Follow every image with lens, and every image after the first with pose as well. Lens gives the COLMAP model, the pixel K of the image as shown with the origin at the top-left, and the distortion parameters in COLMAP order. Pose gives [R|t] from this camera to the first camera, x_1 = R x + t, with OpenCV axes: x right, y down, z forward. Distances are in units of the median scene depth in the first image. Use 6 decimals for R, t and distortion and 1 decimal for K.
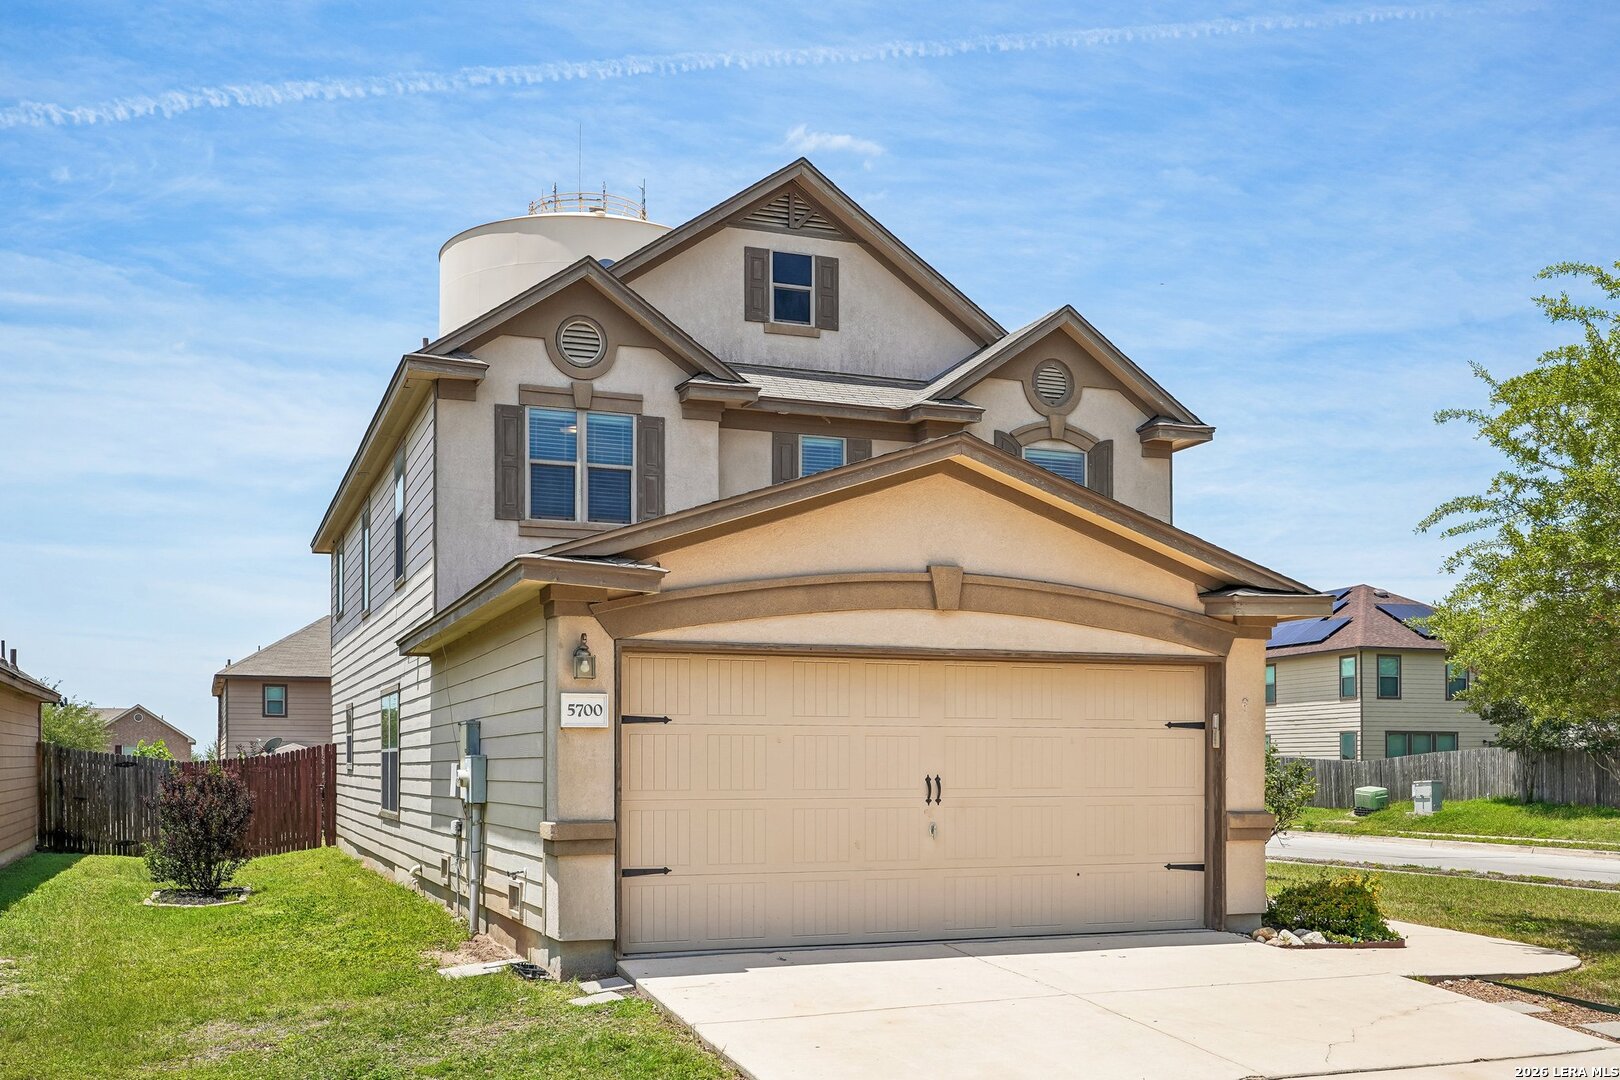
lens RADIAL K [[1542.3, 0, 808.6], [0, 1542.3, 638.6], [0, 0, 1]] dist [0.004966, 0.006220]
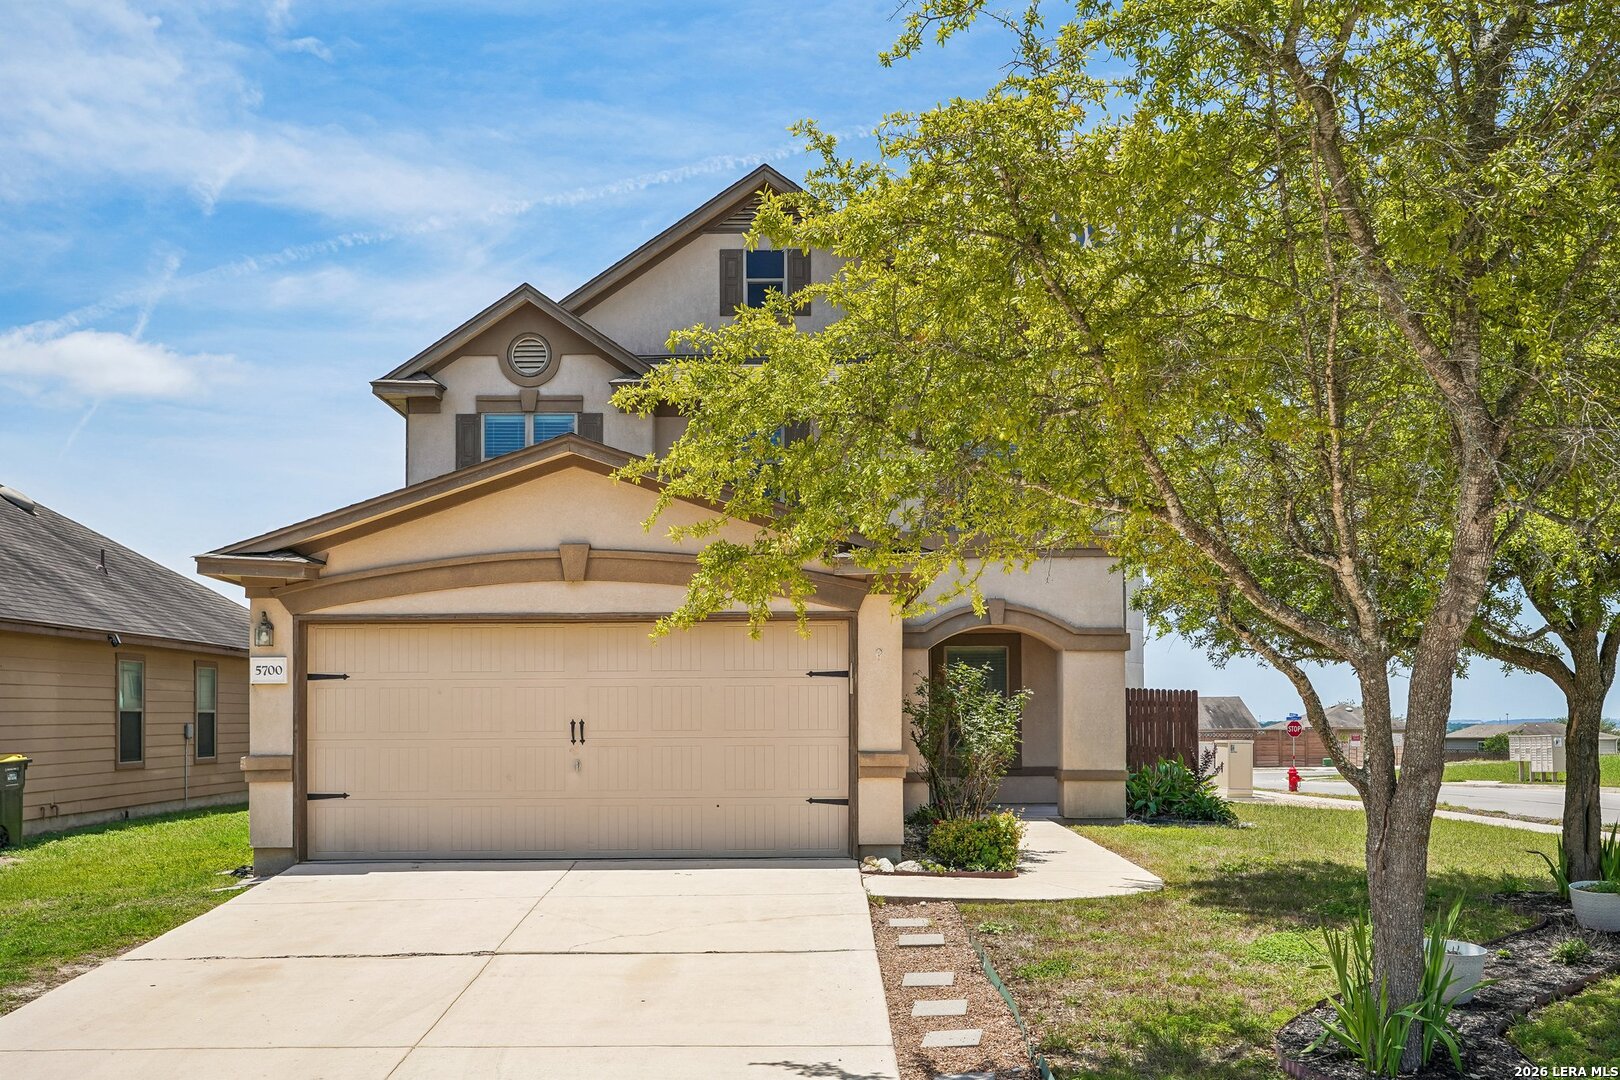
lens RADIAL K [[1595.0, 0, 809.7], [0, 1595.0, 541.7], [0, 0, 1]] dist [-0.009321, -0.003544]
pose [[0.937190, -0.044457, -0.345974, 0.681239], [0.034401, 0.998790, -0.035155, 0.000813], [0.347118, 0.021045, 0.937585, -0.095066]]
